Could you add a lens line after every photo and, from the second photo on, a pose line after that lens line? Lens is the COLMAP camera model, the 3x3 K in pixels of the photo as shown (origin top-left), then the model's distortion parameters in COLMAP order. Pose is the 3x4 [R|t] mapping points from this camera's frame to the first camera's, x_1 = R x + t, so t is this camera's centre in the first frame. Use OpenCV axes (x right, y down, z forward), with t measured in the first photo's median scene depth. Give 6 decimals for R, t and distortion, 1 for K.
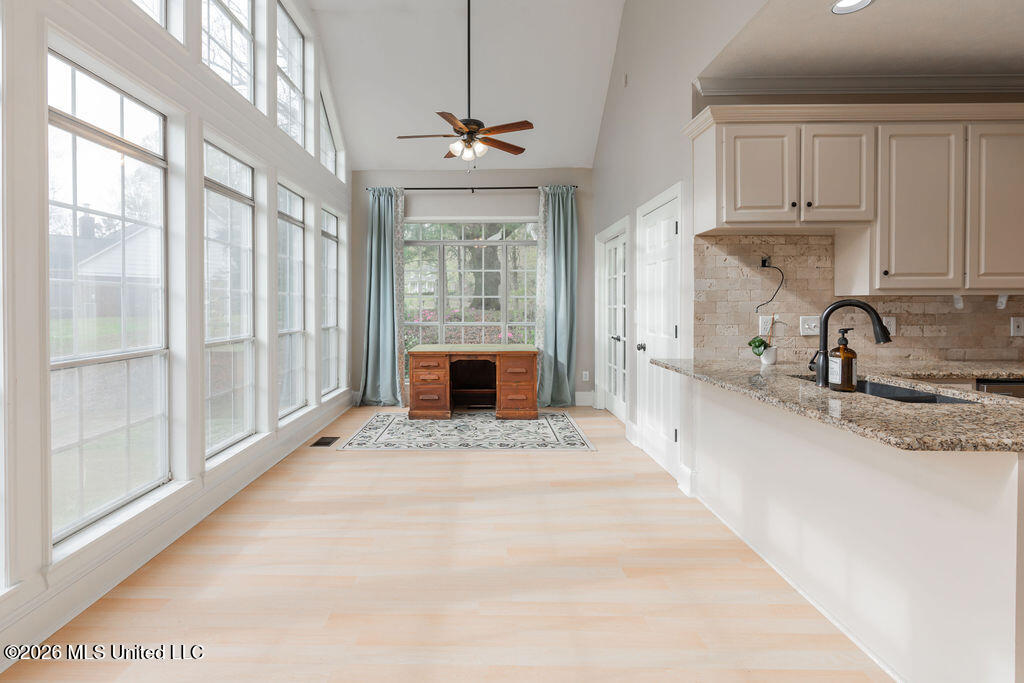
lens RADIAL K [[465.2, 0, 478.5], [0, 465.2, 312.9], [0, 0, 1]] dist [0.000570, 0.000195]
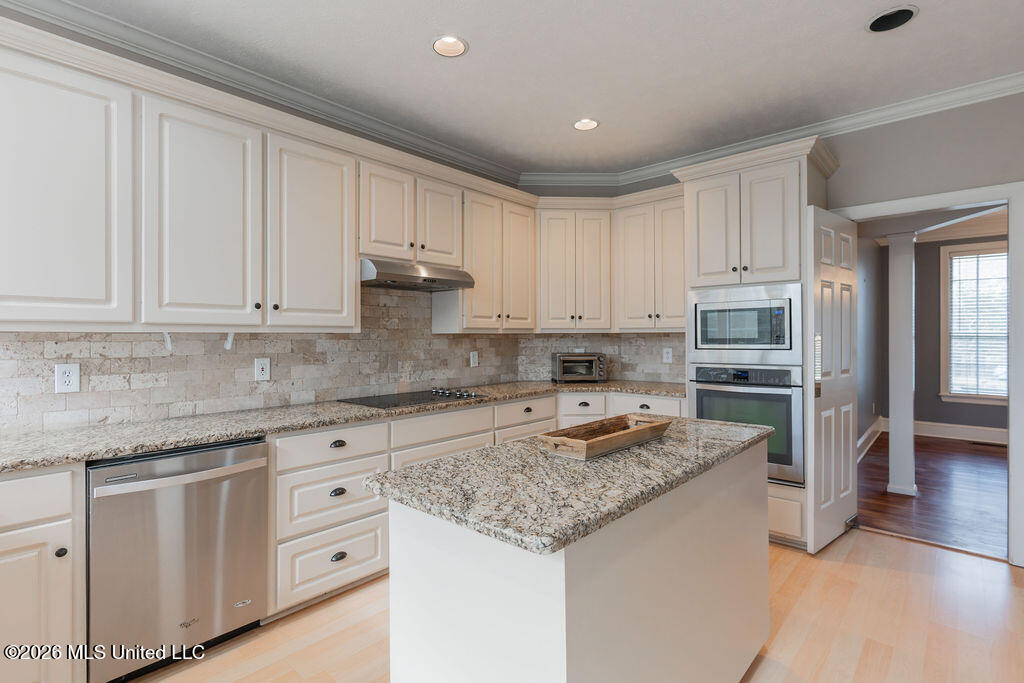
lens RADIAL K [[498.4, 0, 512.0], [0, 498.4, 341.5], [0, 0, 1]] dist [0.018111, -0.000137]
pose [[0.660186, -0.008633, 0.751052, 0.763777], [0.006644, 0.999962, 0.005654, -0.022687], [-0.751072, 0.001257, 0.660219, 0.057020]]
